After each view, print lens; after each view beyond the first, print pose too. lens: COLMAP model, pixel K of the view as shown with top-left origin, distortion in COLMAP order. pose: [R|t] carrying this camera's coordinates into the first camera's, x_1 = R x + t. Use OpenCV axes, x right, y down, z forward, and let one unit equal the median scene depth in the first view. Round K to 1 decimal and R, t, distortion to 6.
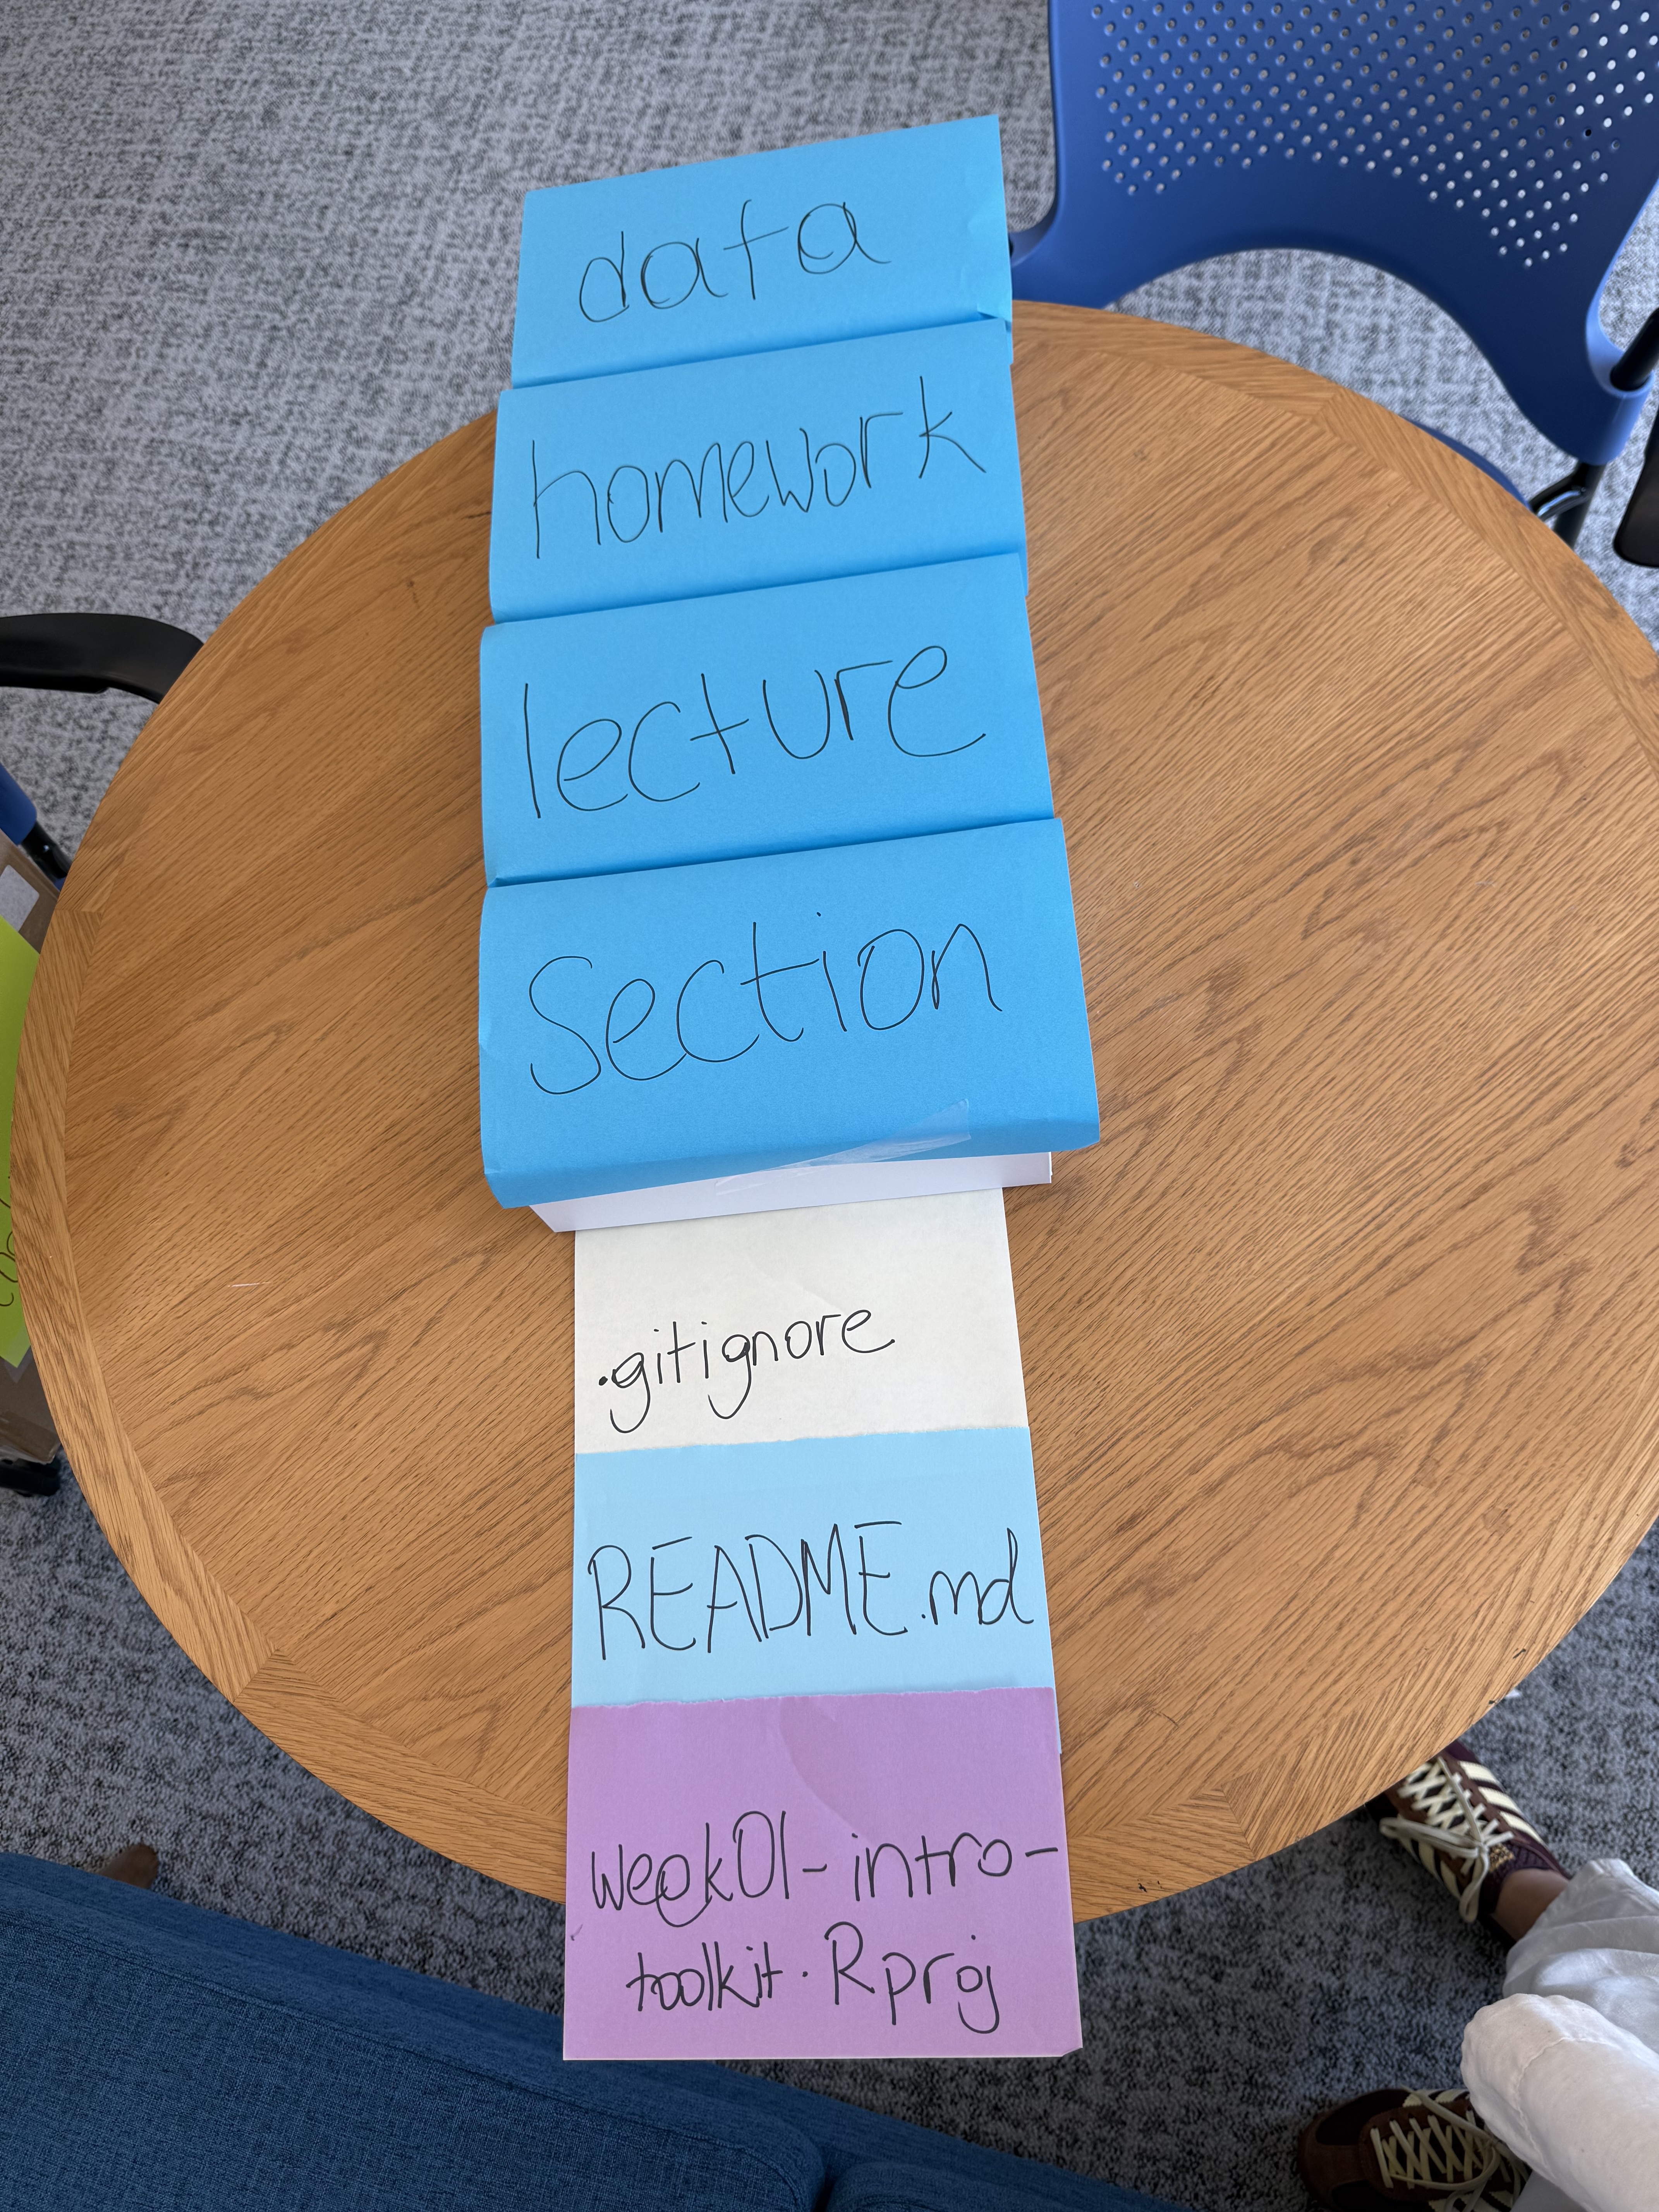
lens RADIAL K [[1557.3, 0, 821.9], [0, 1557.3, 1120.8], [0, 0, 1]] dist [0.010124, -0.015561]
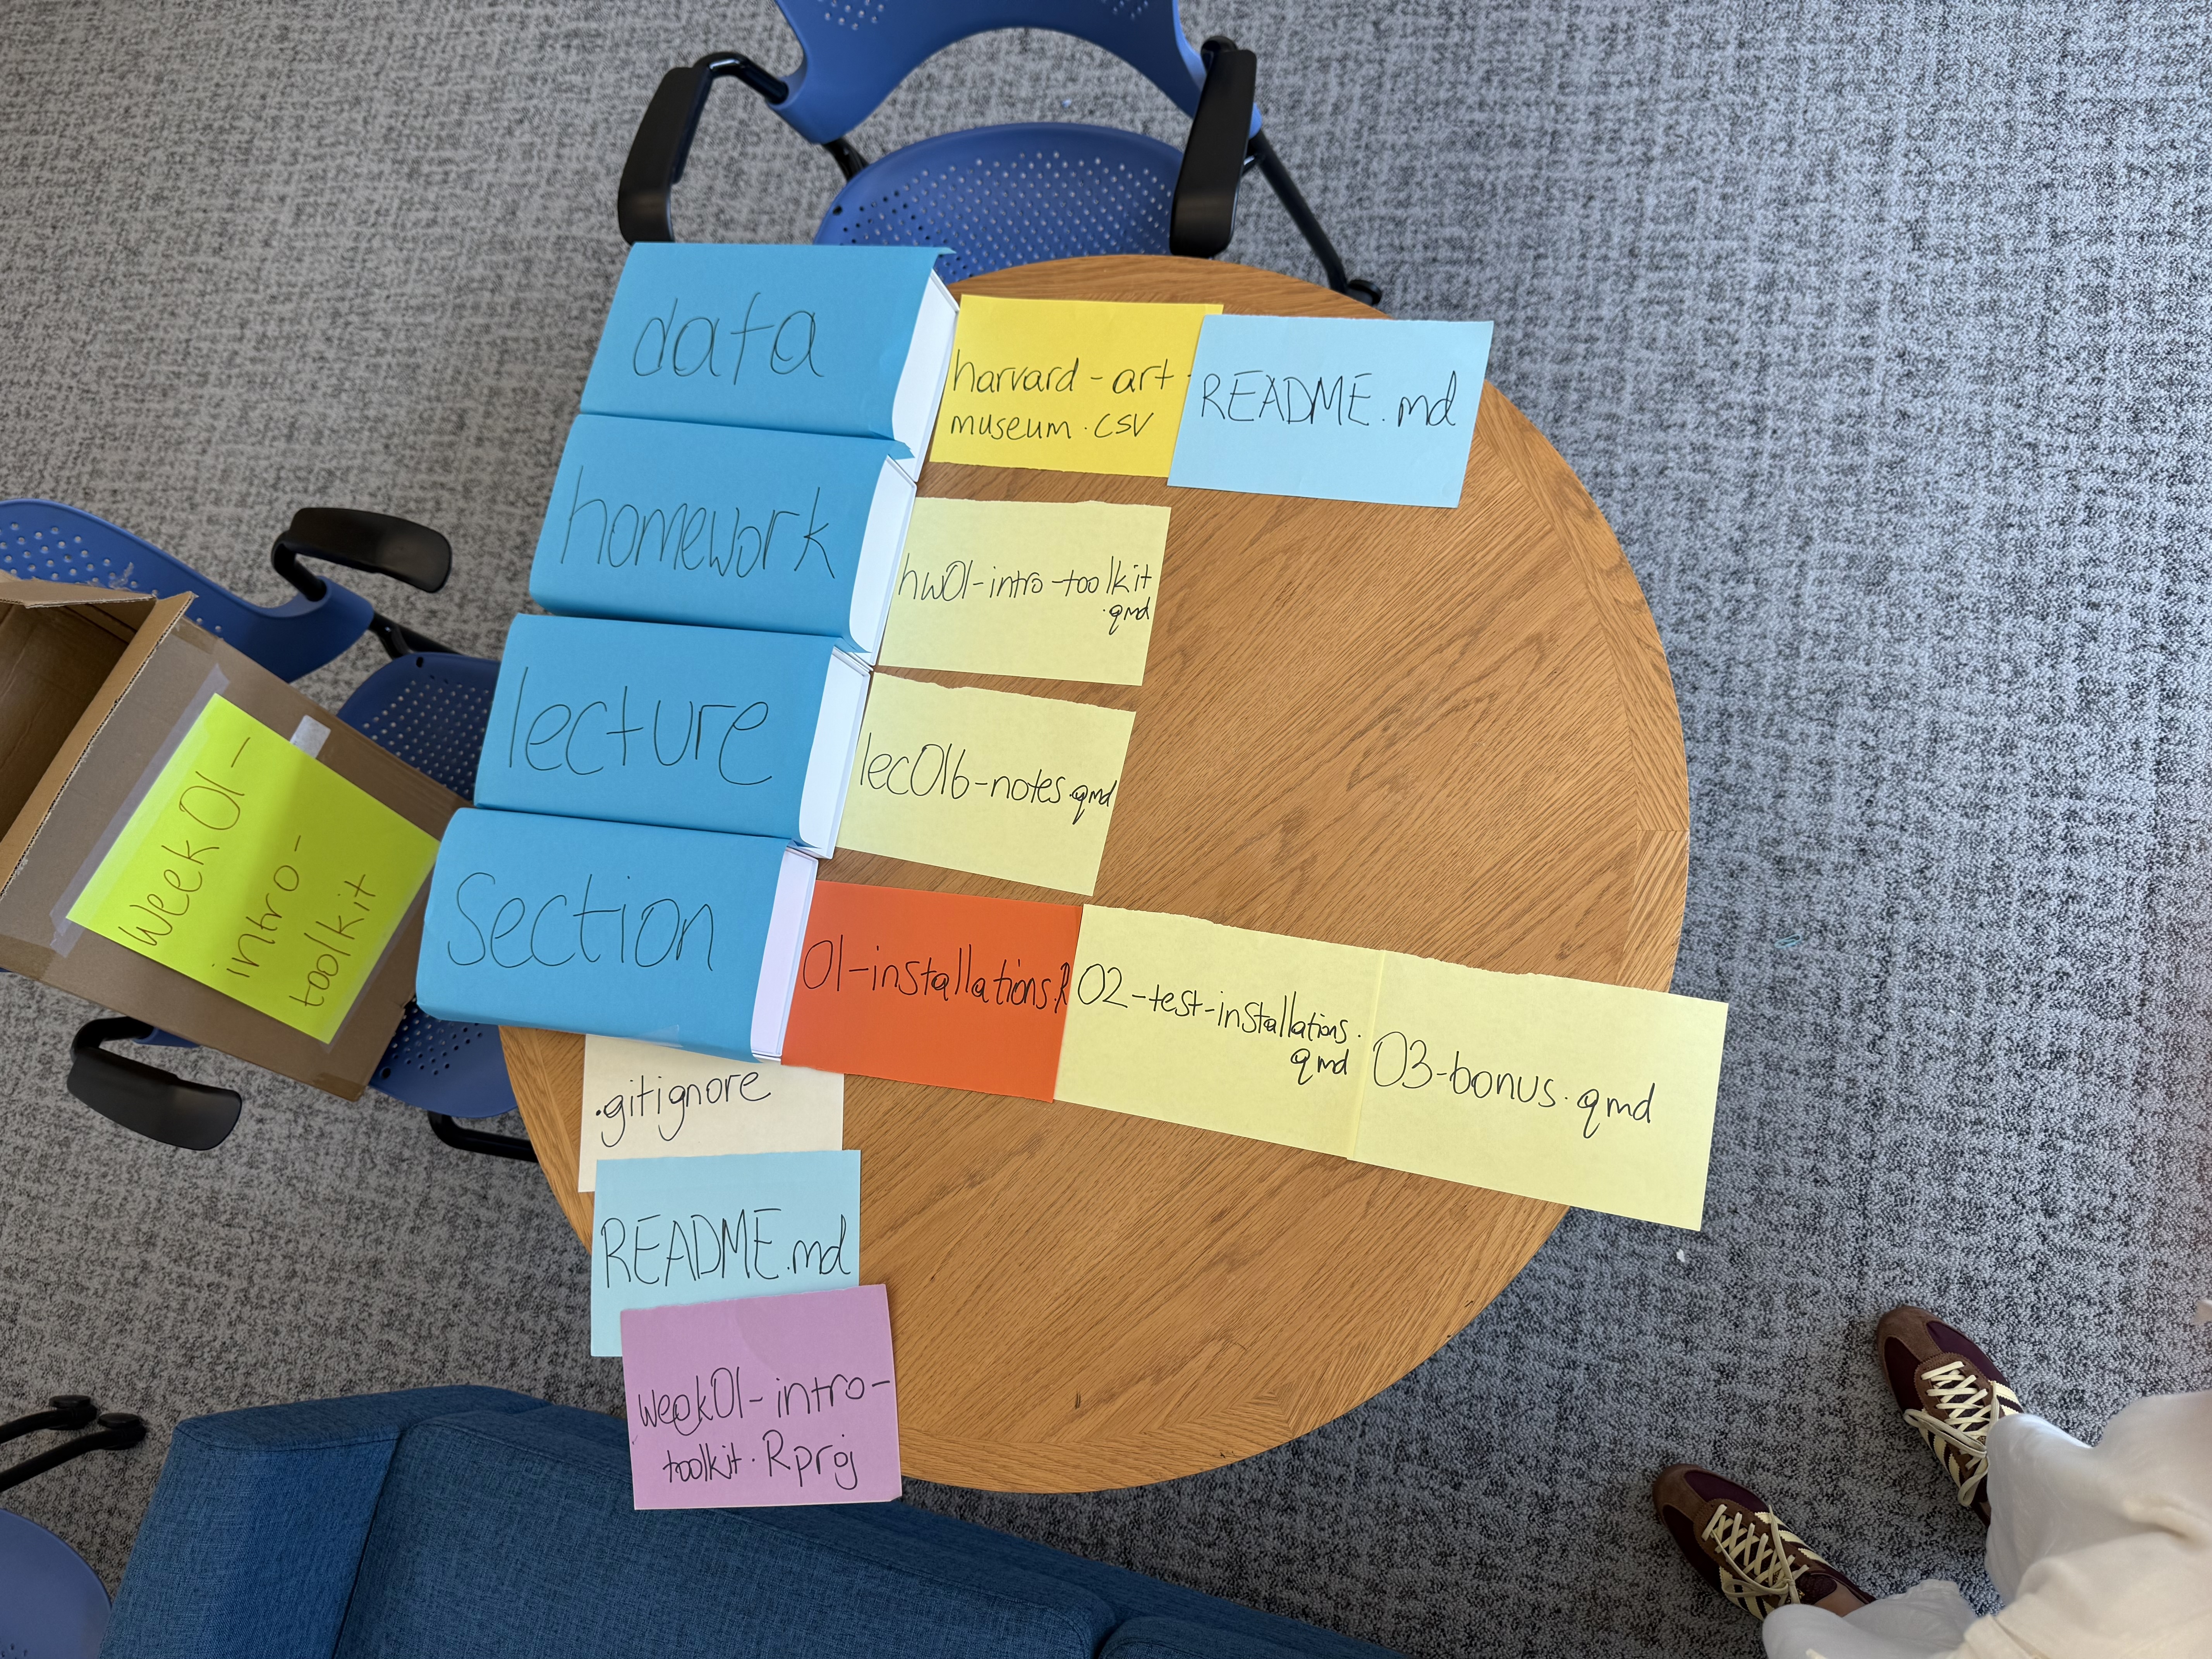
lens RADIAL K [[1557.3, 0, 1111.0], [0, 1557.3, 818.6], [0, 0, 1]] dist [0.010124, -0.015561]
pose [[0.989026, -0.060727, -0.134686, 0.176557], [0.075739, 0.991120, 0.109293, -0.159758], [0.126853, -0.118295, 0.984842, -0.239466]]
